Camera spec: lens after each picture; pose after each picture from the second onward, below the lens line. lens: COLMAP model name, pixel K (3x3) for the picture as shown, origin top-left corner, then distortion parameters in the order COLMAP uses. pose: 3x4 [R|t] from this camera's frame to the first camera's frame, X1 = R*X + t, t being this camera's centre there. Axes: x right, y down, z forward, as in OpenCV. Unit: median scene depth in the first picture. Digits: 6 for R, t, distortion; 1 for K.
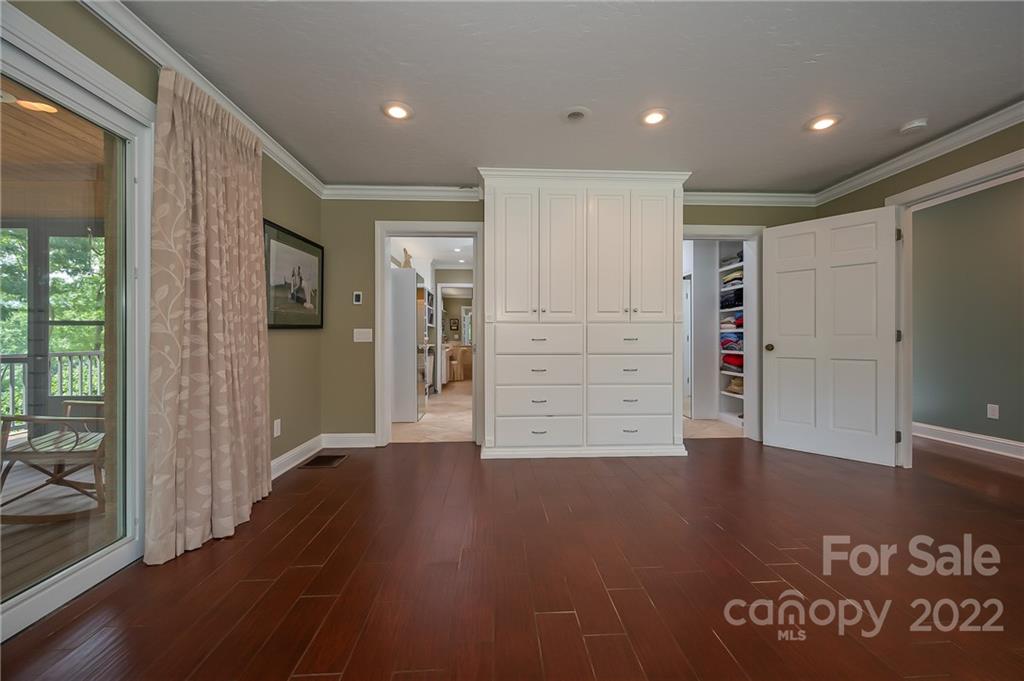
lens RADIAL K [[405.1, 0, 514.8], [0, 405.1, 337.7], [0, 0, 1]] dist [-0.002617, -0.000084]
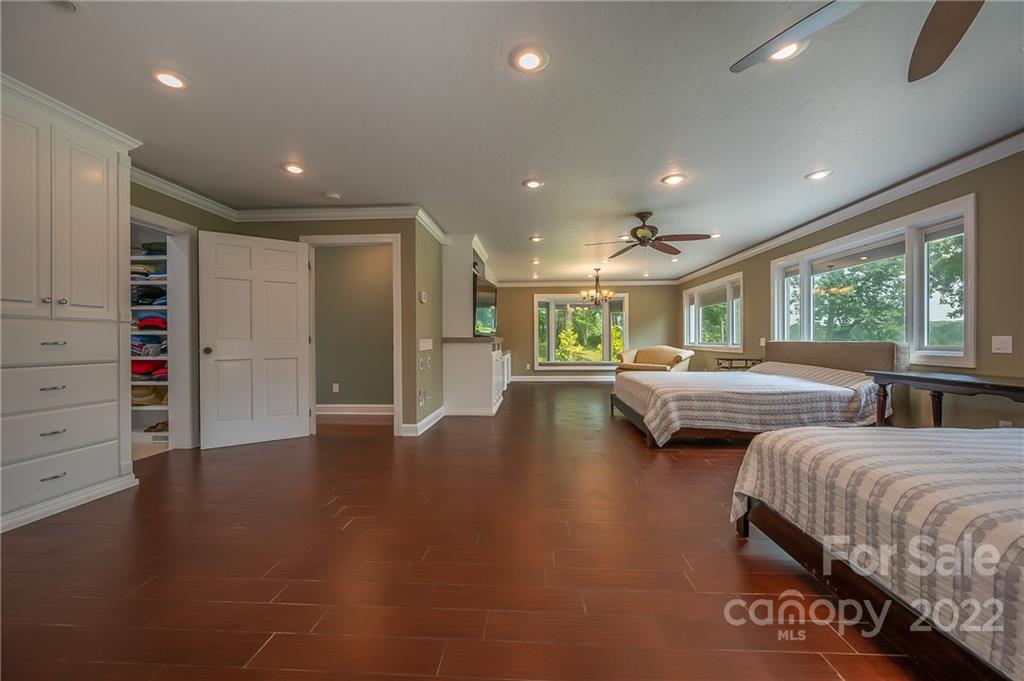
lens RADIAL K [[405.1, 0, 515.8], [0, 405.1, 342.3], [0, 0, 1]] dist [-0.002617, -0.000084]
pose [[0.106129, -0.003620, 0.994346, -0.293925], [-0.000779, 0.999993, 0.003724, -0.001872], [-0.994352, -0.001170, 0.106125, 0.139450]]
